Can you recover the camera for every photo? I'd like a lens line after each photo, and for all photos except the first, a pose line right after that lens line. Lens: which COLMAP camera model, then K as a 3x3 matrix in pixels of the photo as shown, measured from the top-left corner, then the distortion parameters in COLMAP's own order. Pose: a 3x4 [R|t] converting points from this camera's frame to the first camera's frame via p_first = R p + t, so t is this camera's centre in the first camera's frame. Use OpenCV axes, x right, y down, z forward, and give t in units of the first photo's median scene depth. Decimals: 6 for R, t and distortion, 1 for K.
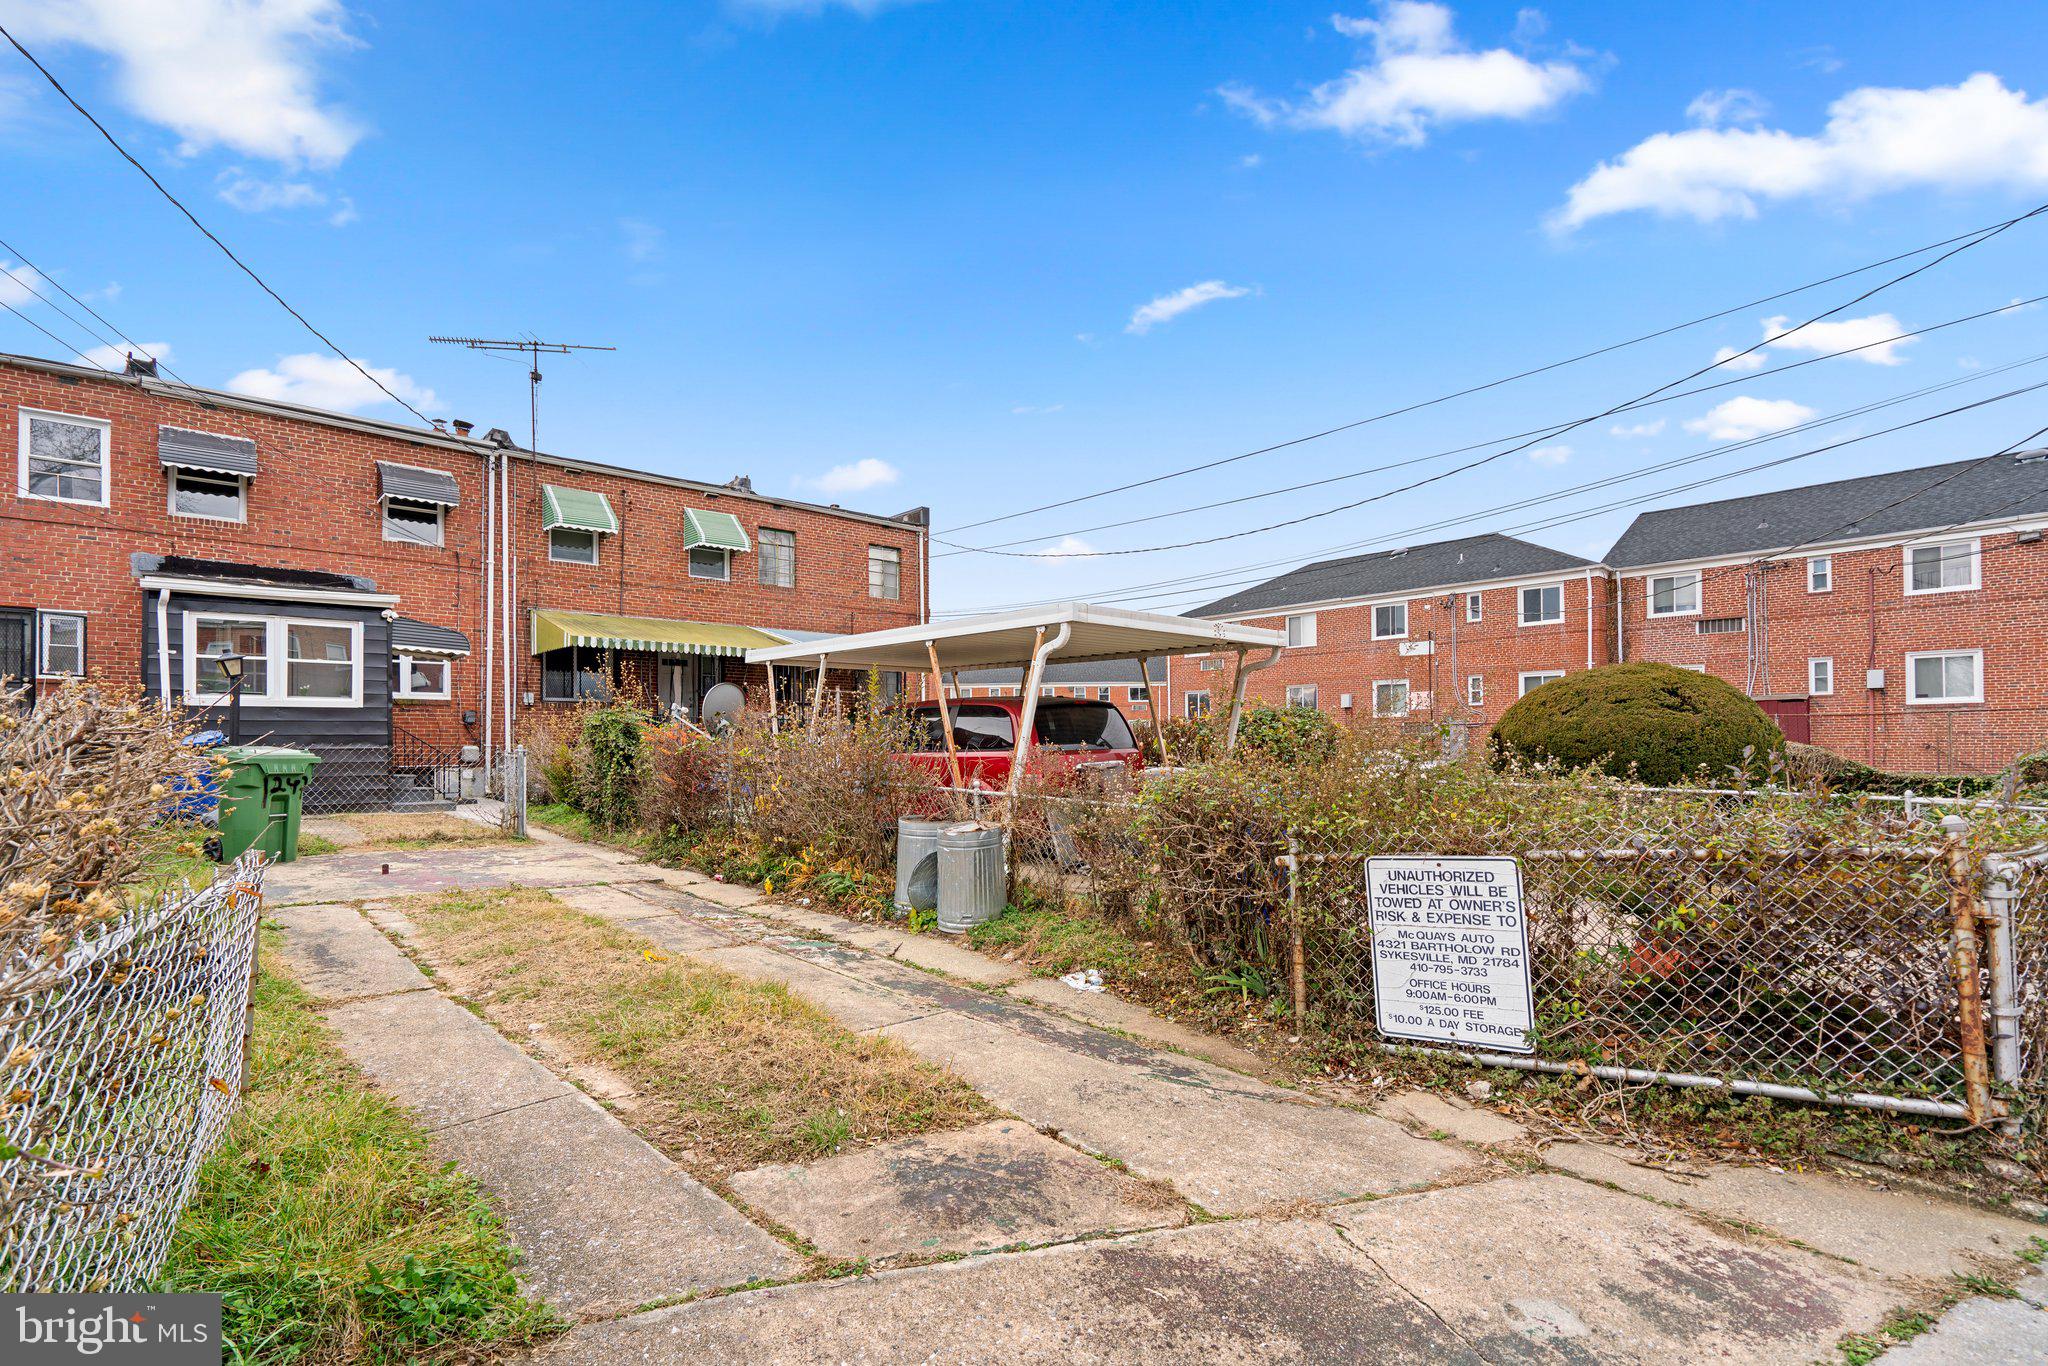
lens RADIAL K [[920.1, 0, 1018.9], [0, 920.1, 698.9], [0, 0, 1]] dist [-0.017828, 0.012221]
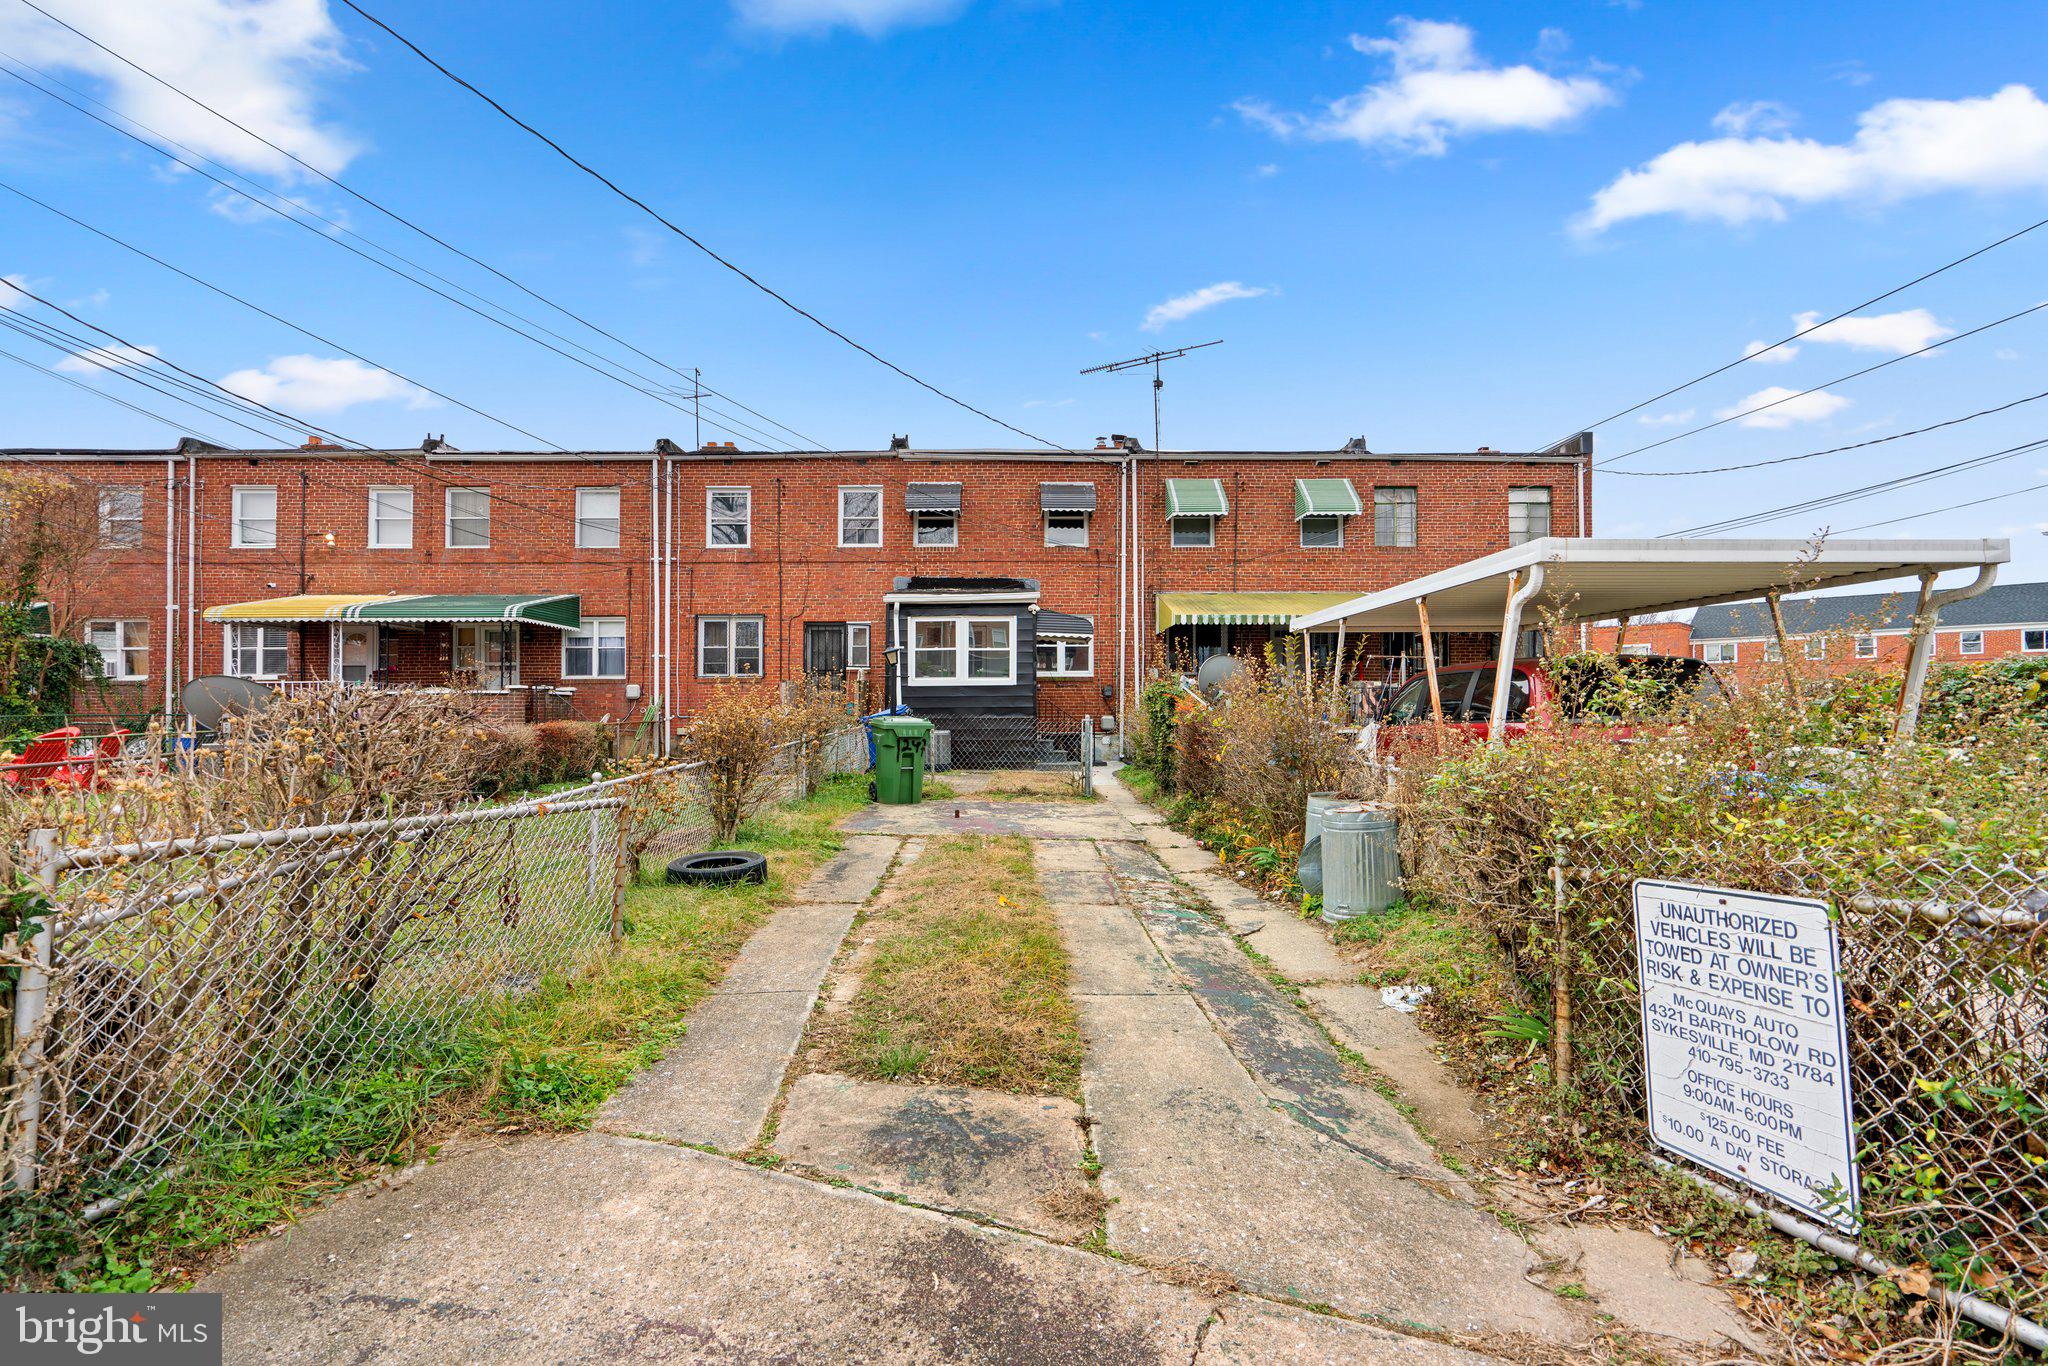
lens RADIAL K [[931.1, 0, 1021.2], [0, 931.1, 674.2], [0, 0, 1]] dist [-0.004263, 0.000416]
pose [[0.766411, -0.027118, -0.641778, 0.119713], [0.031090, 0.999504, -0.005107, 0.001956], [0.641598, -0.016039, 0.766874, 0.043179]]
